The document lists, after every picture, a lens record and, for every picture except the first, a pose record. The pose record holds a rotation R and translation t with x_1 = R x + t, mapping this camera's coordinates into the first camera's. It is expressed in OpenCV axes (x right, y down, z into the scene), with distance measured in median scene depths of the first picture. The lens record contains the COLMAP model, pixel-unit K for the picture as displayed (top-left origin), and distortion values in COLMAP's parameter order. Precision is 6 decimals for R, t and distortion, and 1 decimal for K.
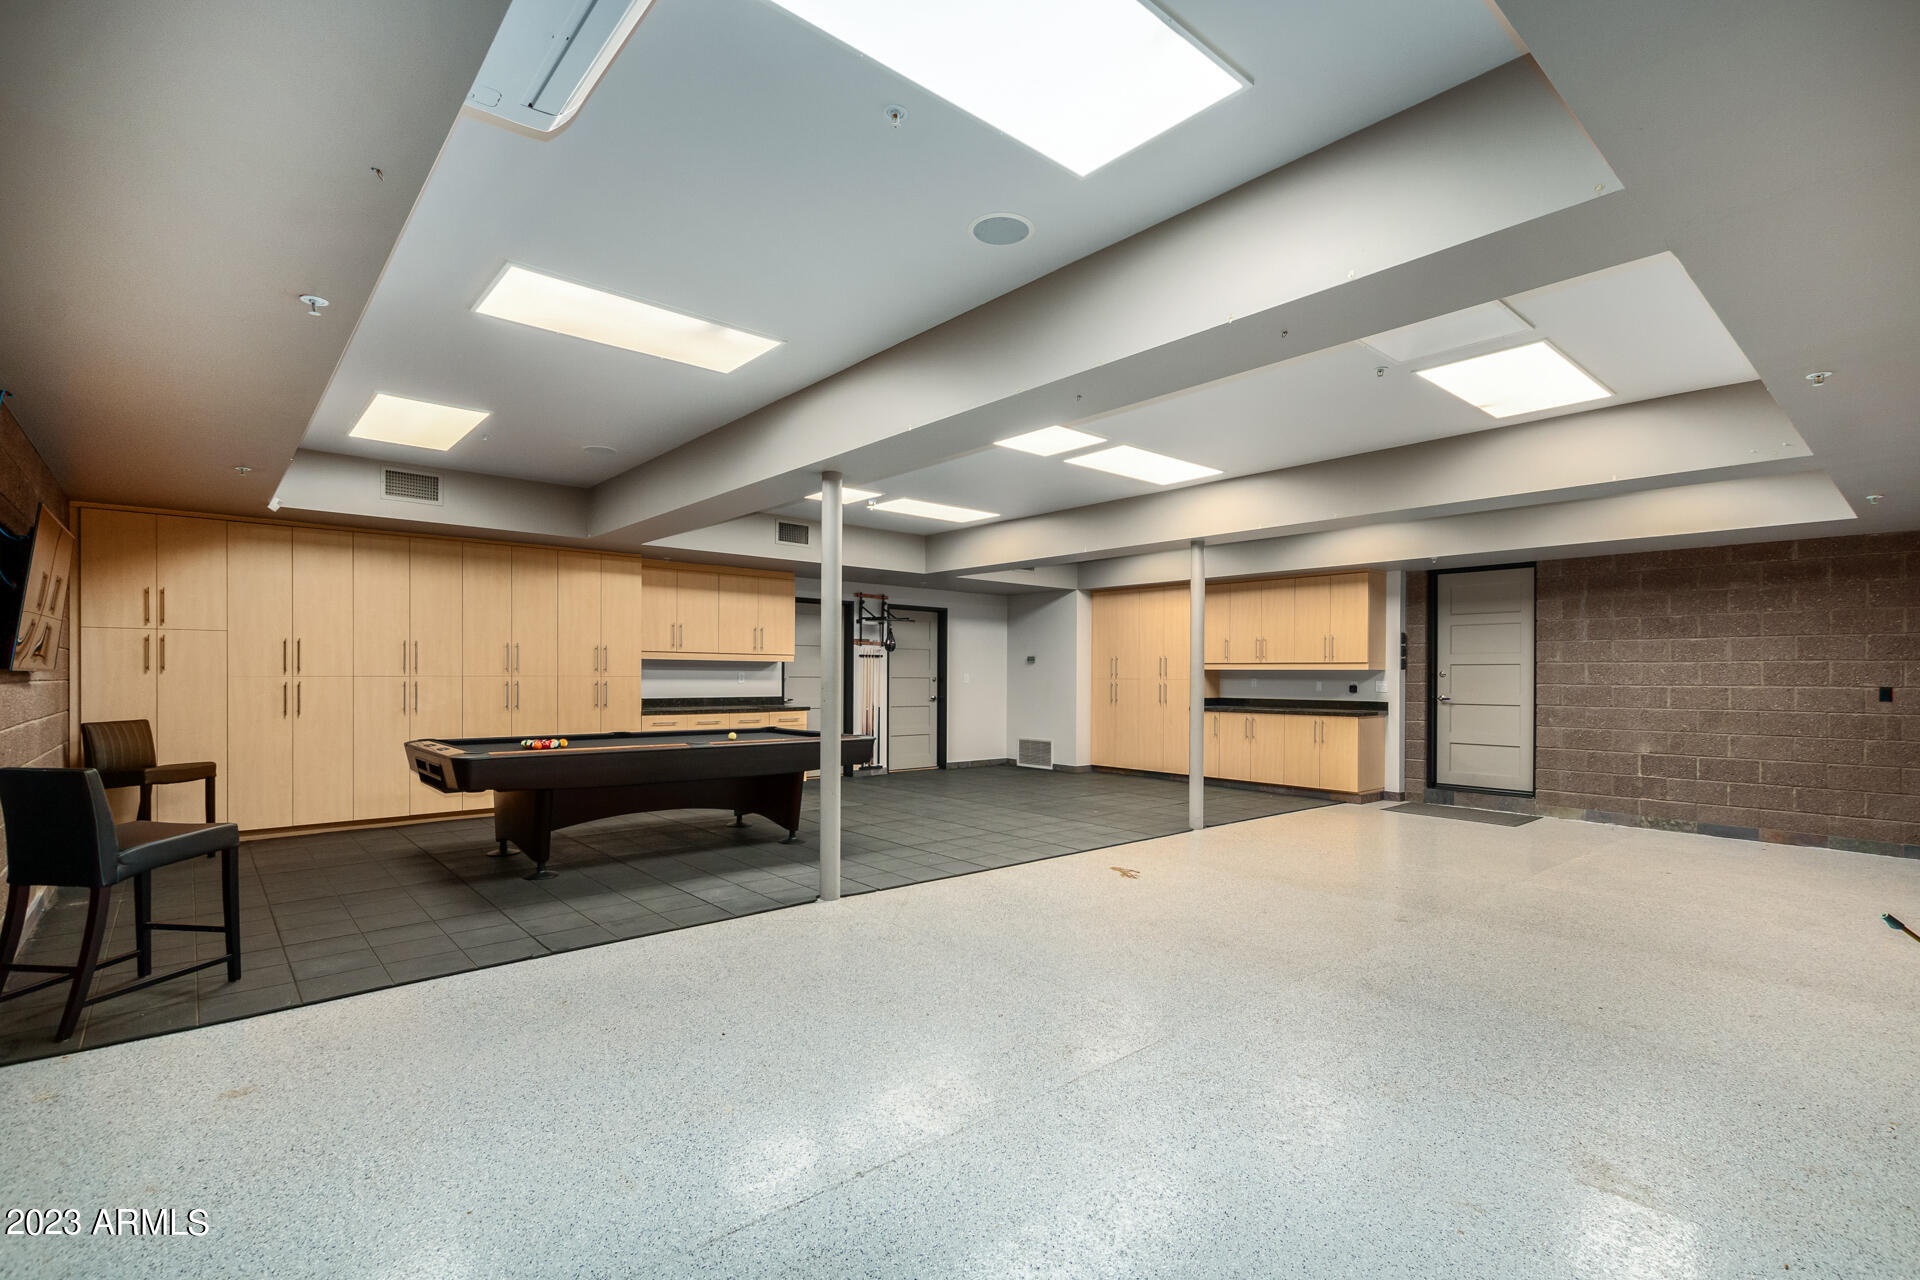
lens RADIAL K [[884.5, 0, 989.0], [0, 884.5, 673.6], [0, 0, 1]] dist [0.004868, -0.002054]
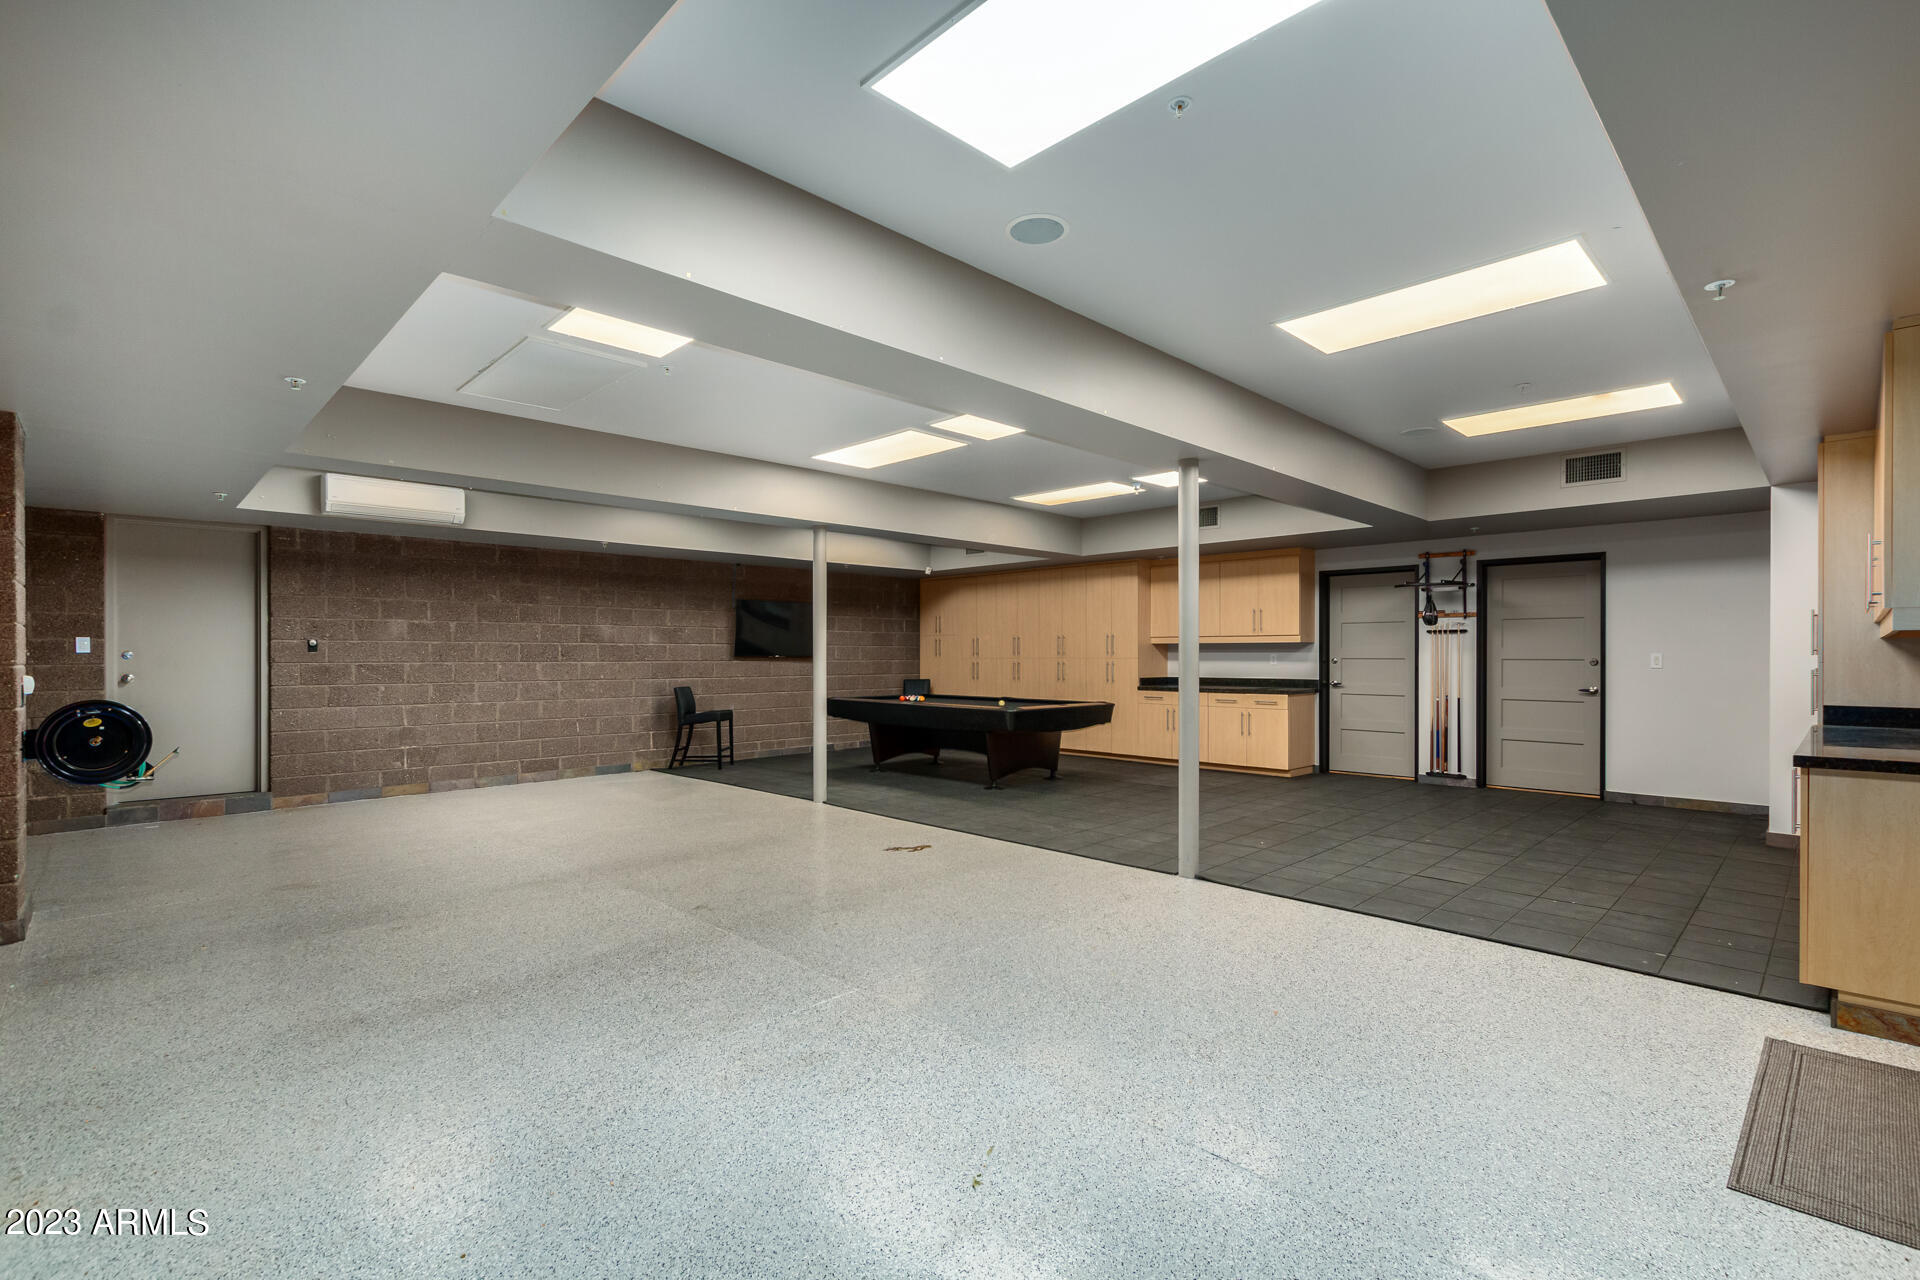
lens RADIAL K [[884.5, 0, 961.0], [0, 884.5, 653.5], [0, 0, 1]] dist [0.004868, -0.002054]
pose [[0.048013, -0.010432, -0.998792, 0.675879], [0.001012, 0.999945, -0.010395, 0.007607], [0.998846, -0.000512, 0.048021, 0.582796]]
